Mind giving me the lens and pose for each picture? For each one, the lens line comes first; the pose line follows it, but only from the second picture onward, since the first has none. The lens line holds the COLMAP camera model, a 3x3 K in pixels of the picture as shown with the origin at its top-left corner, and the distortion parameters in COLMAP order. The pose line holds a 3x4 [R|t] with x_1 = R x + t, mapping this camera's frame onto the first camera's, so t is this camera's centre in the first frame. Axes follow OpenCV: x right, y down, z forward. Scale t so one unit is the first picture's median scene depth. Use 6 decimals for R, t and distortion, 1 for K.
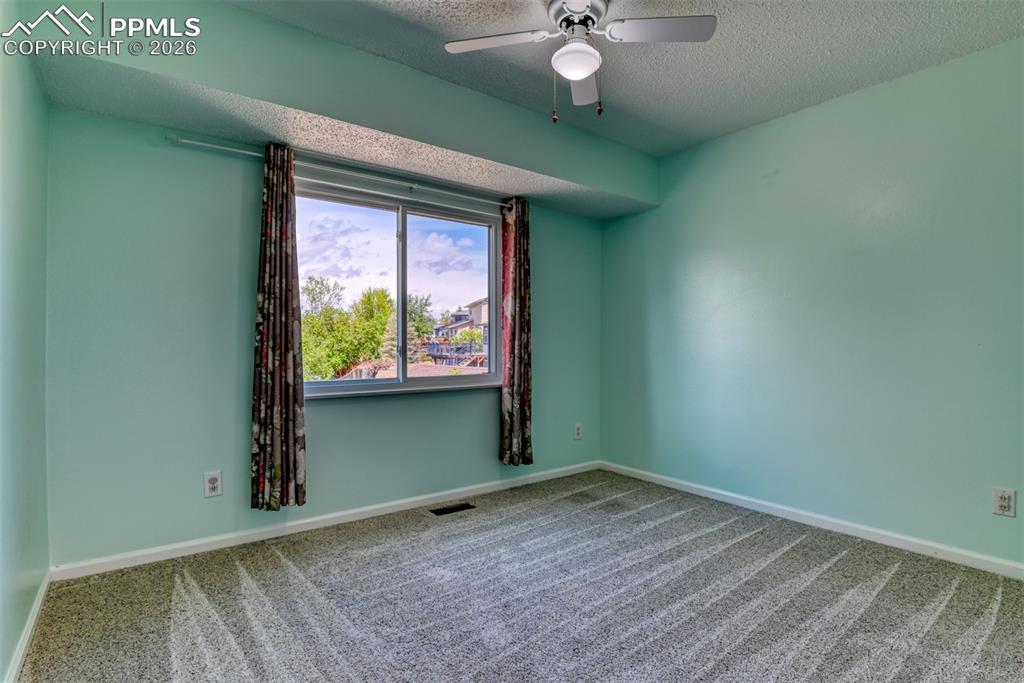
lens RADIAL K [[499.0, 0, 518.1], [0, 499.0, 340.7], [0, 0, 1]] dist [-0.022613, -0.003783]
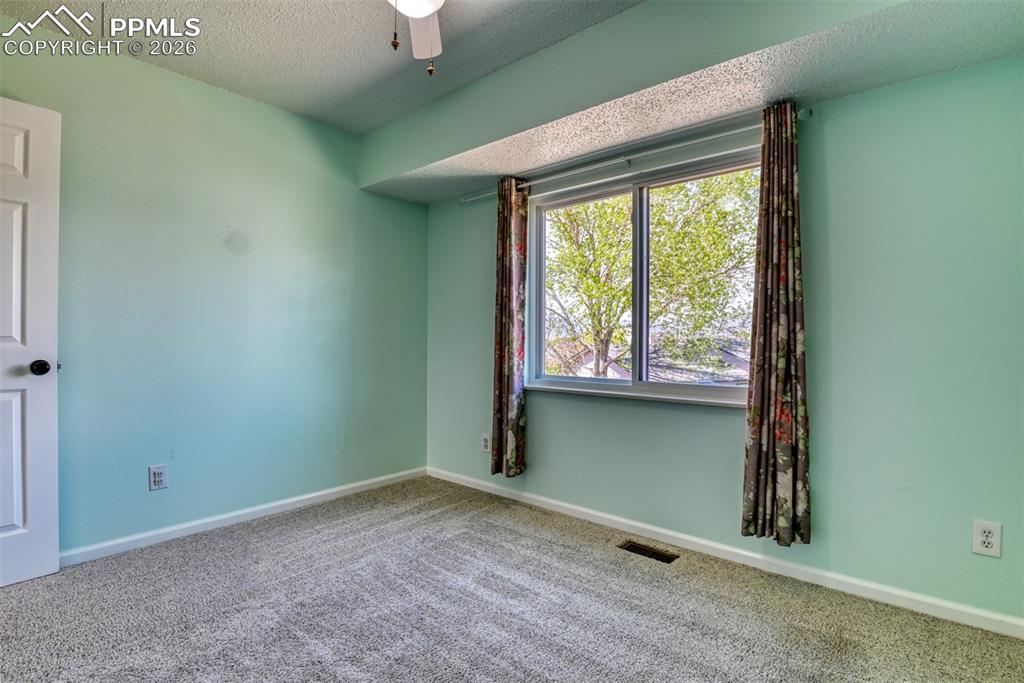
lens RADIAL K [[499.0, 0, 514.0], [0, 499.0, 344.0], [0, 0, 1]] dist [-0.022613, -0.003783]
pose [[0.201788, 0.005232, -0.979415, 0.595736], [-0.002889, 0.999985, 0.004747, 0.007062], [0.979425, 0.001872, 0.201800, 0.634716]]
